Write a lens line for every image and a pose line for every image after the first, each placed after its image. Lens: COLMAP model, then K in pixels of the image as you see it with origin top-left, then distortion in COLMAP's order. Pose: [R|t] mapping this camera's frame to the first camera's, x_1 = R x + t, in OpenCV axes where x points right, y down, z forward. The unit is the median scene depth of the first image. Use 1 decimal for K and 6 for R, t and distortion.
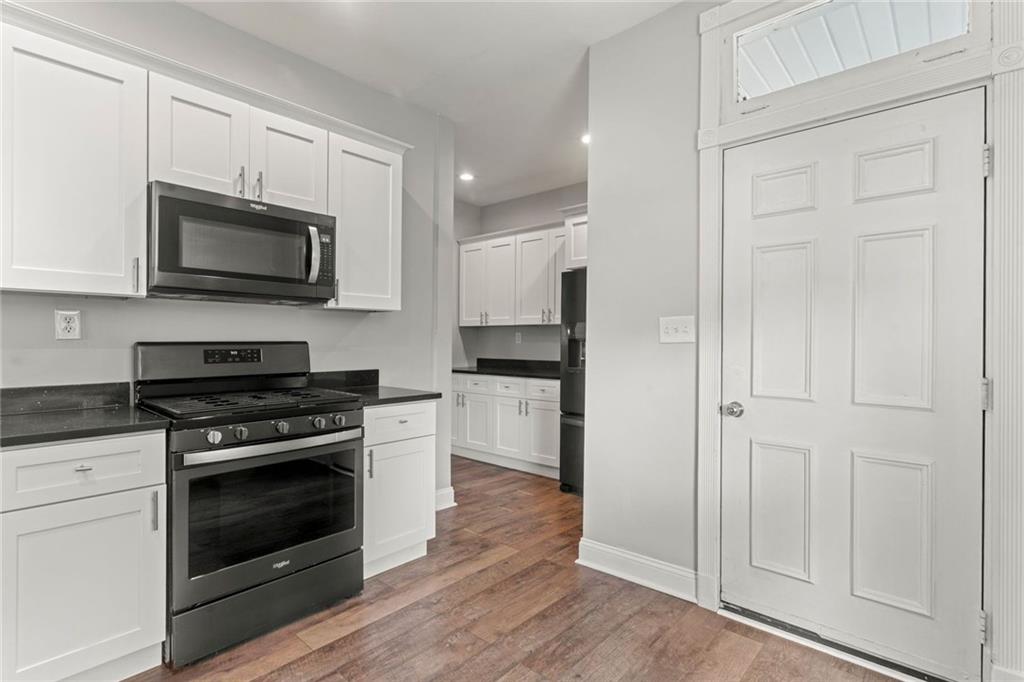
lens RADIAL K [[494.2, 0, 512.4], [0, 494.2, 336.8], [0, 0, 1]] dist [-0.003805, -0.000157]
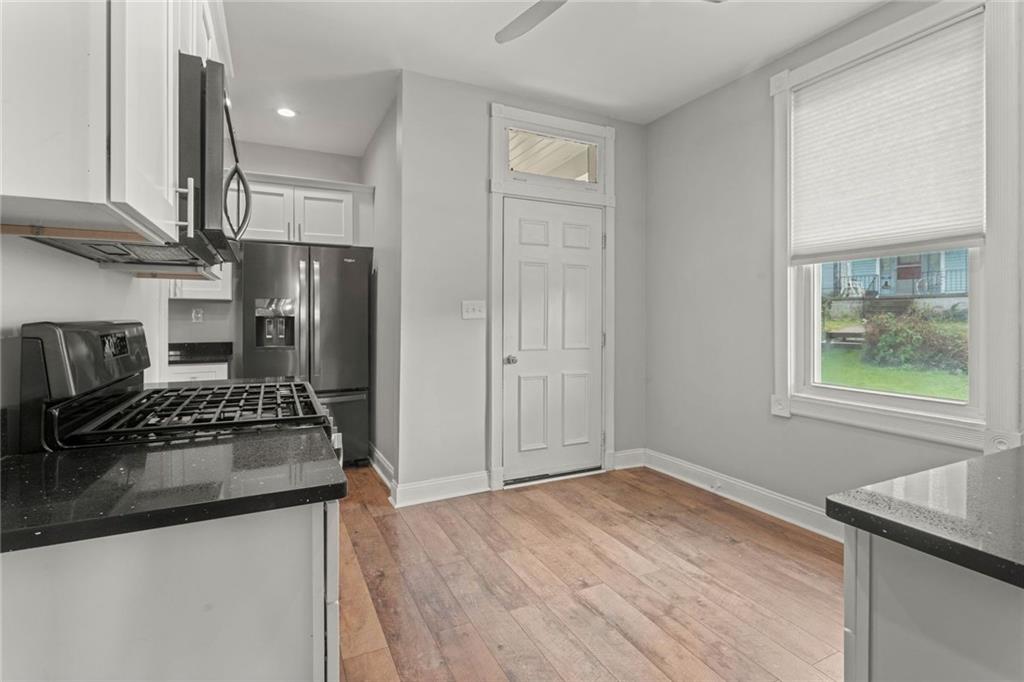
lens RADIAL K [[494.2, 0, 516.6], [0, 494.2, 319.0], [0, 0, 1]] dist [-0.003805, -0.000157]
pose [[0.375668, -0.005830, 0.926736, -1.038748], [-0.002576, 0.999970, 0.007334, 0.001314], [-0.926751, -0.005142, 0.375641, 0.369638]]
